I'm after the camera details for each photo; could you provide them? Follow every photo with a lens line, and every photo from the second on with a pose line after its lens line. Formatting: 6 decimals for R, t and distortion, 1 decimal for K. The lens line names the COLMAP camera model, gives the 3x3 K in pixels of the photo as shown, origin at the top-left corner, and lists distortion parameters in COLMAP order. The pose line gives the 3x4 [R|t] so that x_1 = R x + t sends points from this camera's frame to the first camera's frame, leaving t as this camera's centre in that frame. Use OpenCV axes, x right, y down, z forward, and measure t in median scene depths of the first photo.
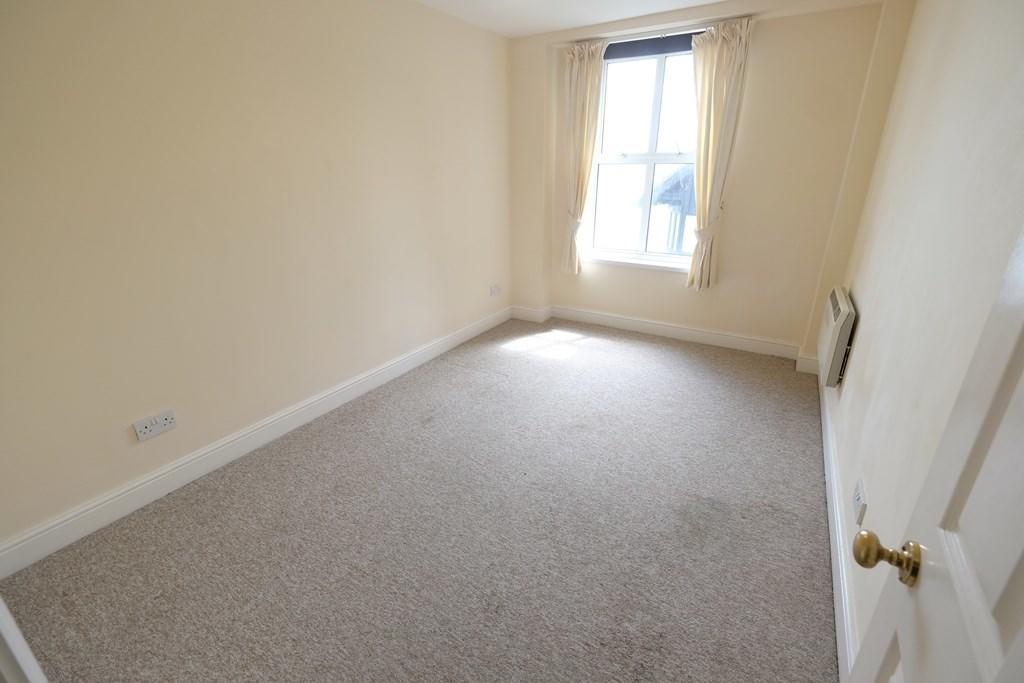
lens RADIAL K [[446.6, 0, 512.1], [0, 446.6, 335.4], [0, 0, 1]] dist [-0.004088, -0.000127]
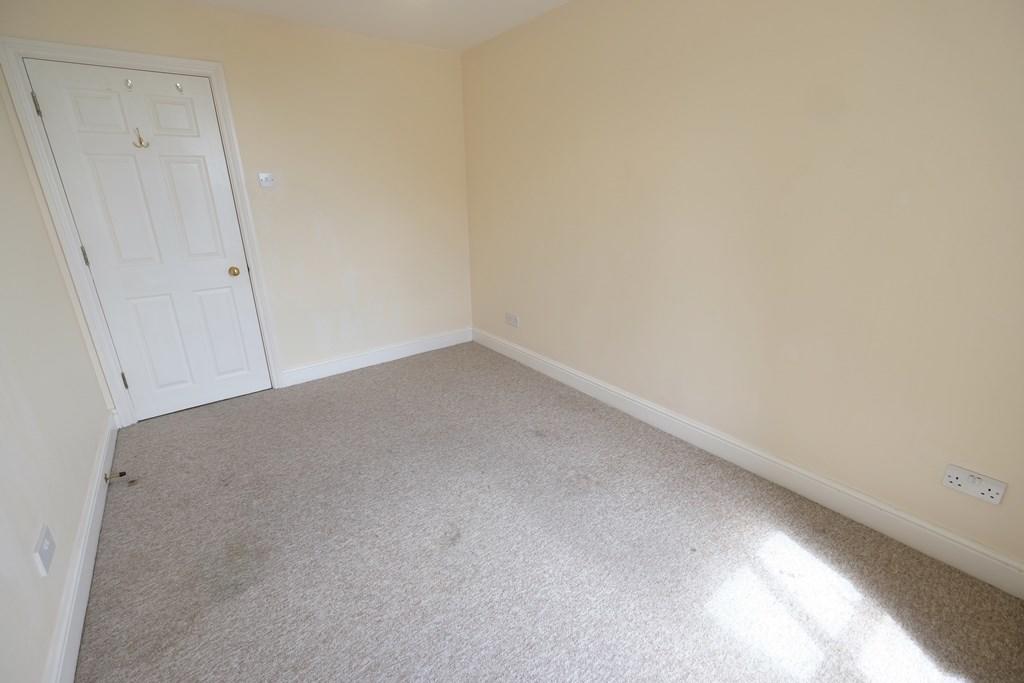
lens RADIAL K [[446.6, 0, 512.1], [0, 446.6, 335.4], [0, 0, 1]] dist [-0.004088, -0.000127]
pose [[-0.364923, 0.306852, -0.879018, 0.661429], [-0.307001, 0.851666, 0.424754, -0.413584], [0.878966, 0.424862, -0.216588, 1.117376]]
